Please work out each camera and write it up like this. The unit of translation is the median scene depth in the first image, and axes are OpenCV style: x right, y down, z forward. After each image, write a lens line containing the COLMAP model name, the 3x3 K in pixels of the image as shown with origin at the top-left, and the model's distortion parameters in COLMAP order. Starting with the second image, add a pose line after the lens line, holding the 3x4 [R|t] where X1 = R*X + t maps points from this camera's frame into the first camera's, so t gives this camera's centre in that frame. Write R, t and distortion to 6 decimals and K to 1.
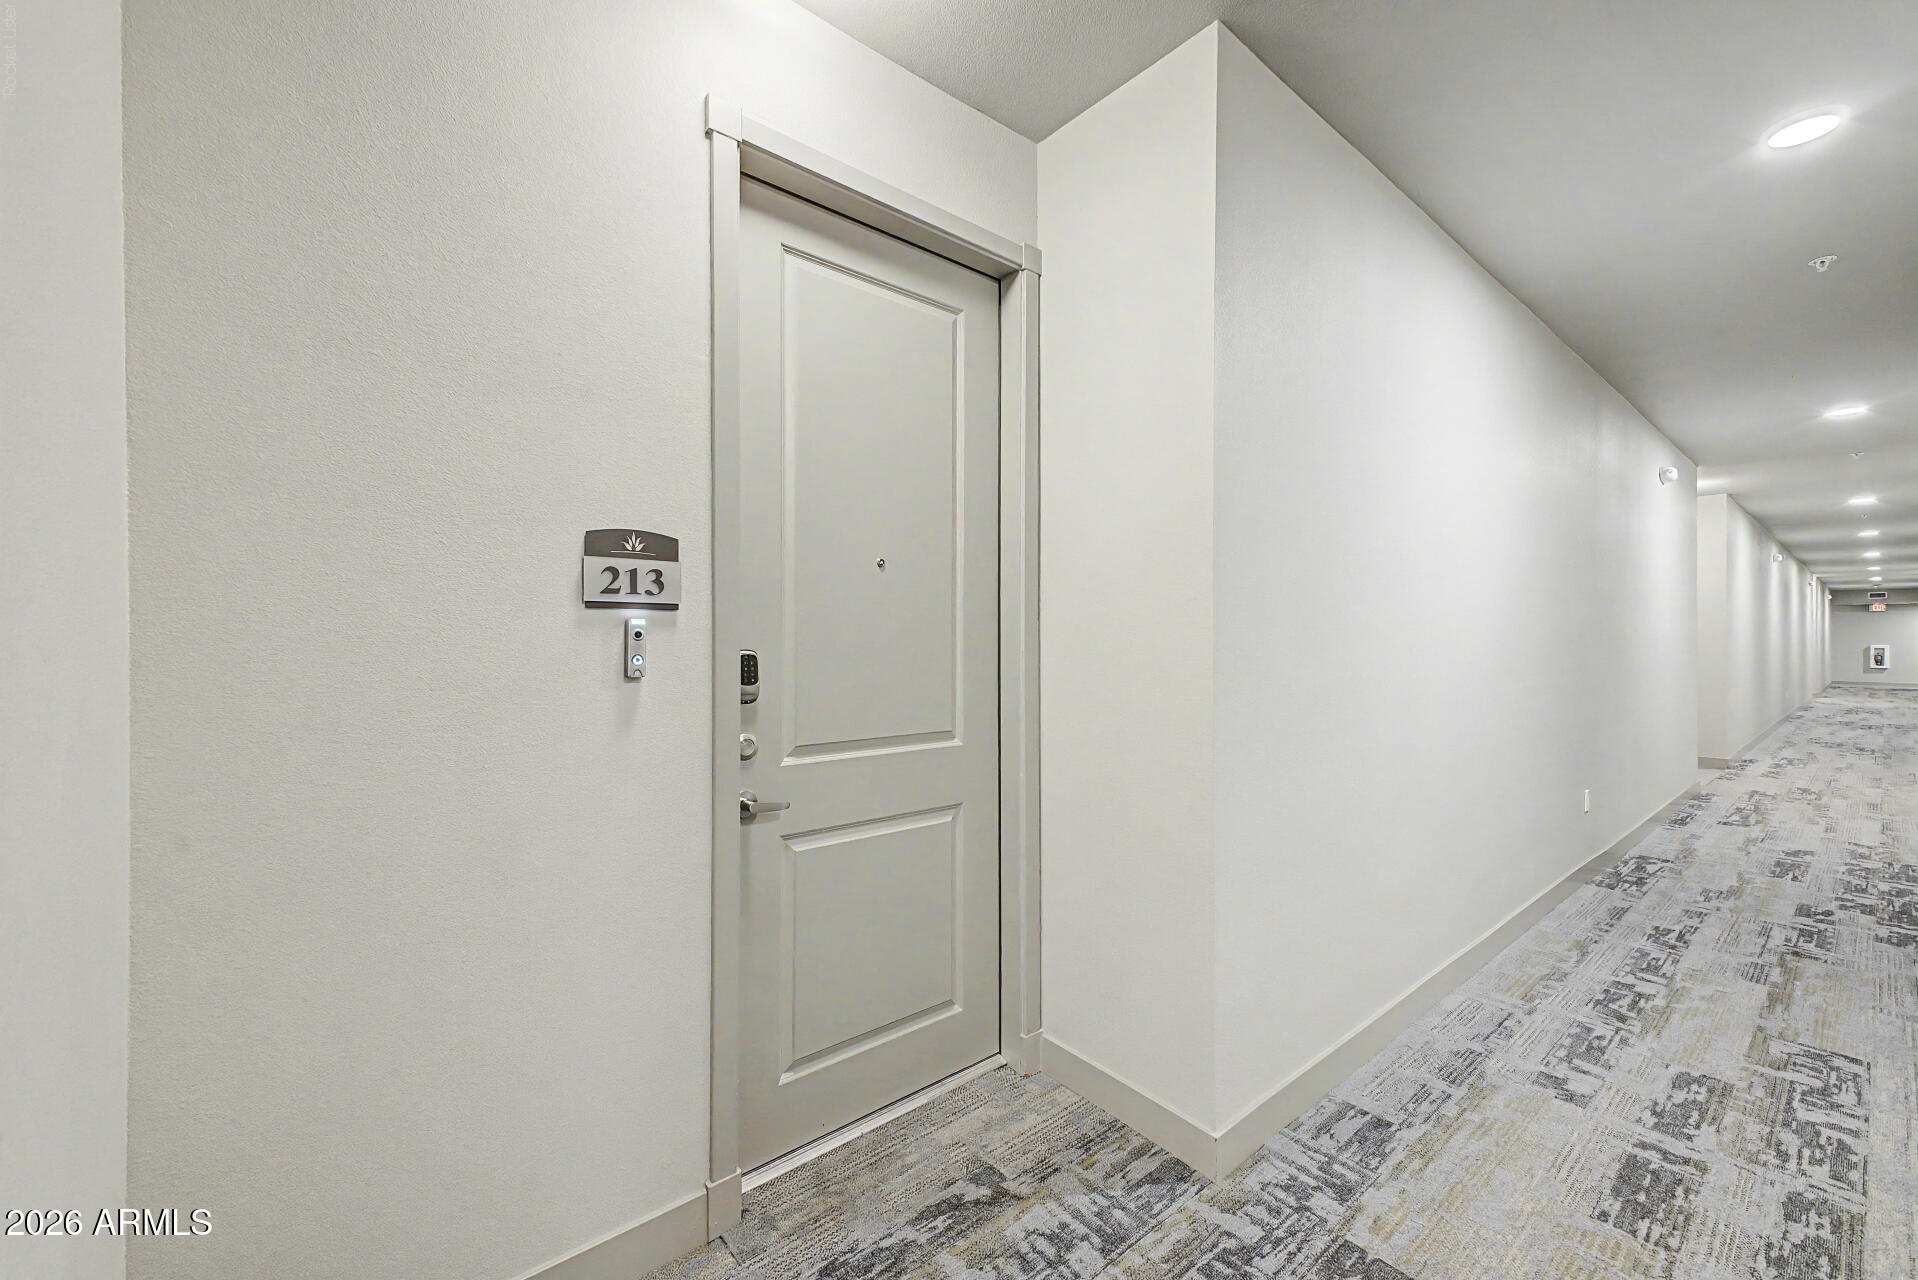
lens RADIAL K [[761.7, 0, 958.1], [0, 761.7, 633.1], [0, 0, 1]] dist [0.027570, -0.010919]
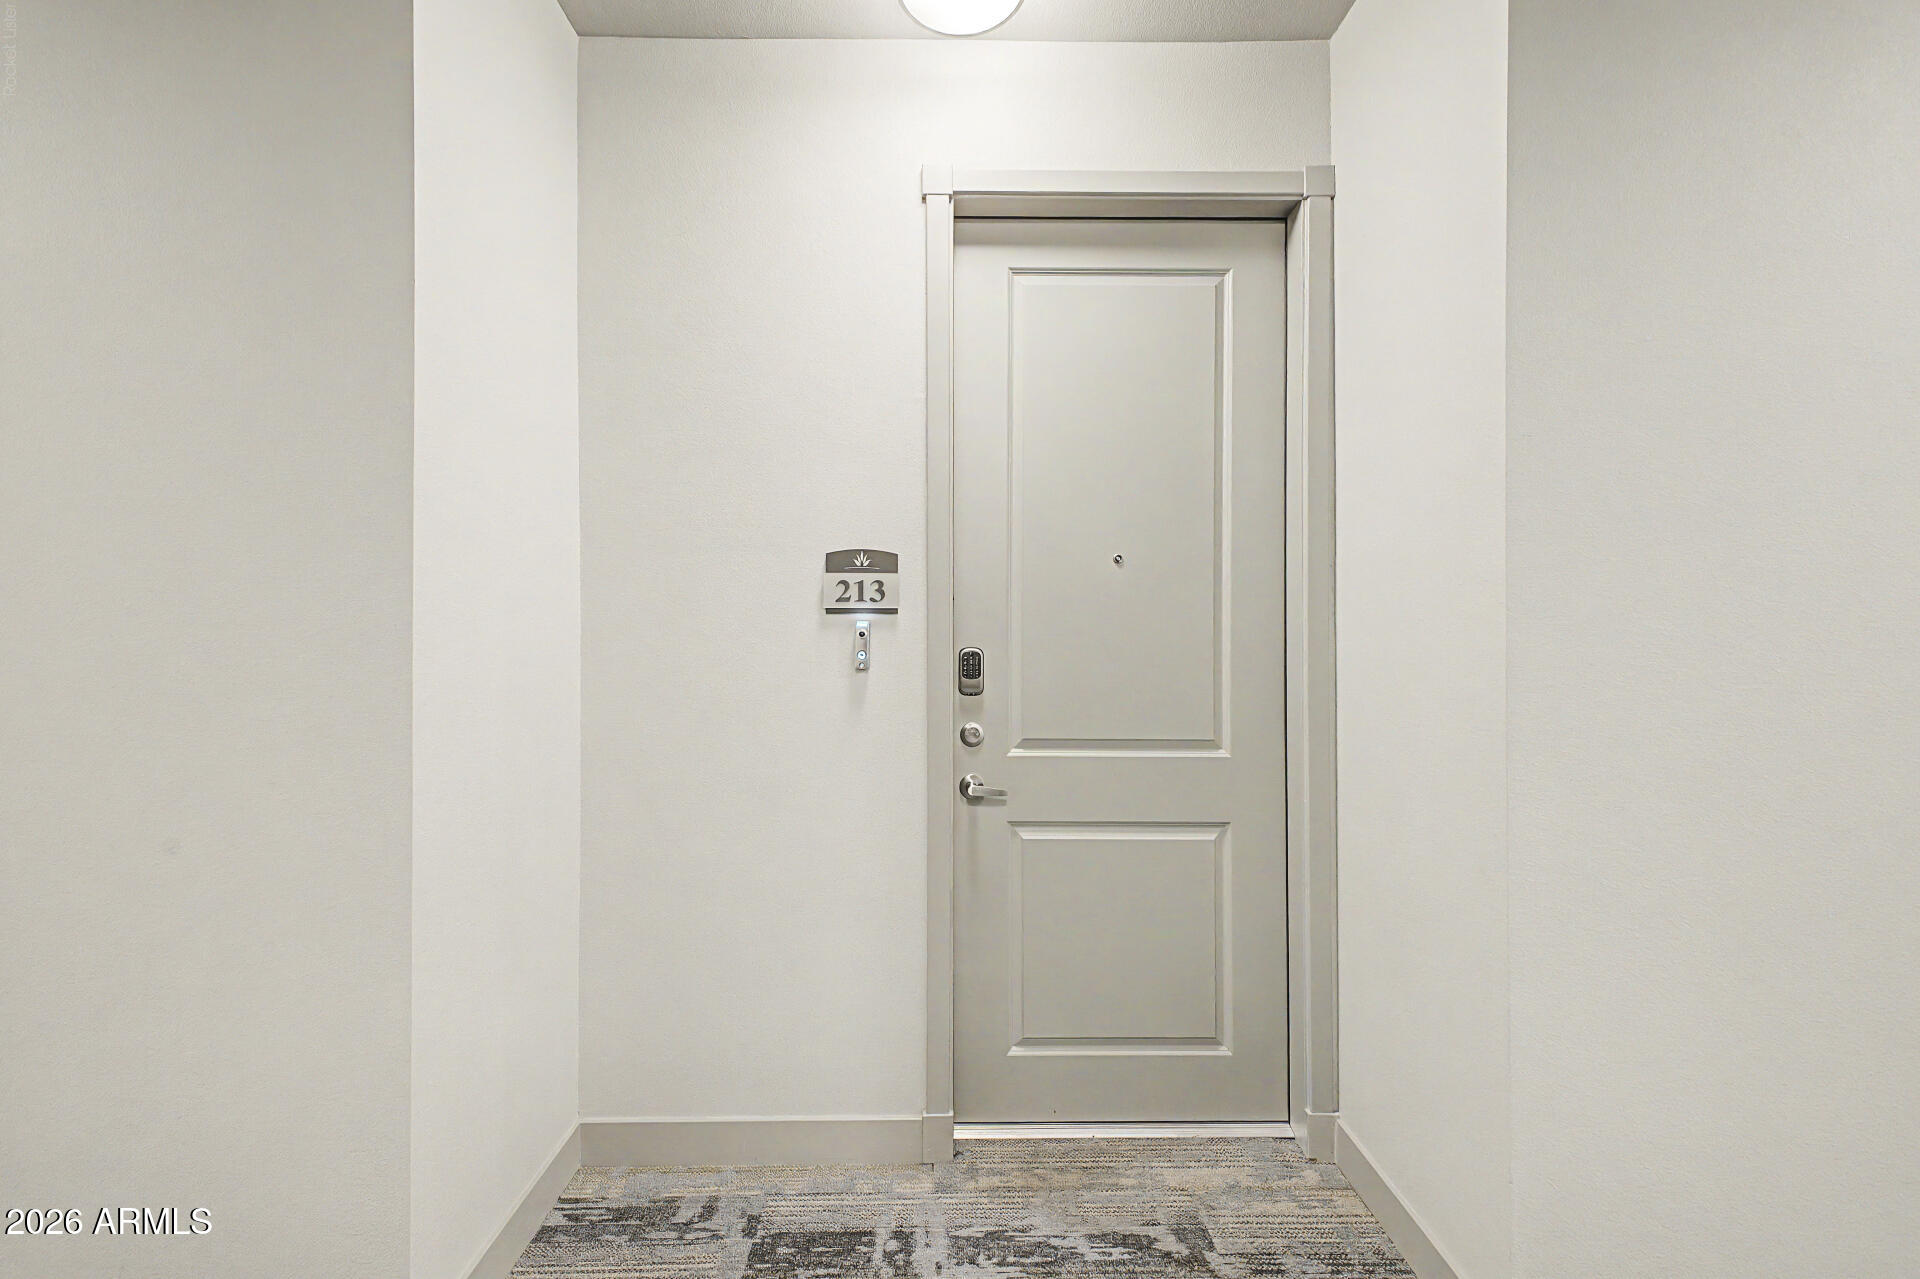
lens RADIAL K [[762.5, 0, 959.1], [0, 762.5, 632.5], [0, 0, 1]] dist [0.027570, -0.010919]
pose [[0.776539, -0.007214, -0.630028, 0.421288], [0.006458, 0.999973, -0.003491, 0.003587], [0.630037, -0.001358, 0.776564, 0.137271]]
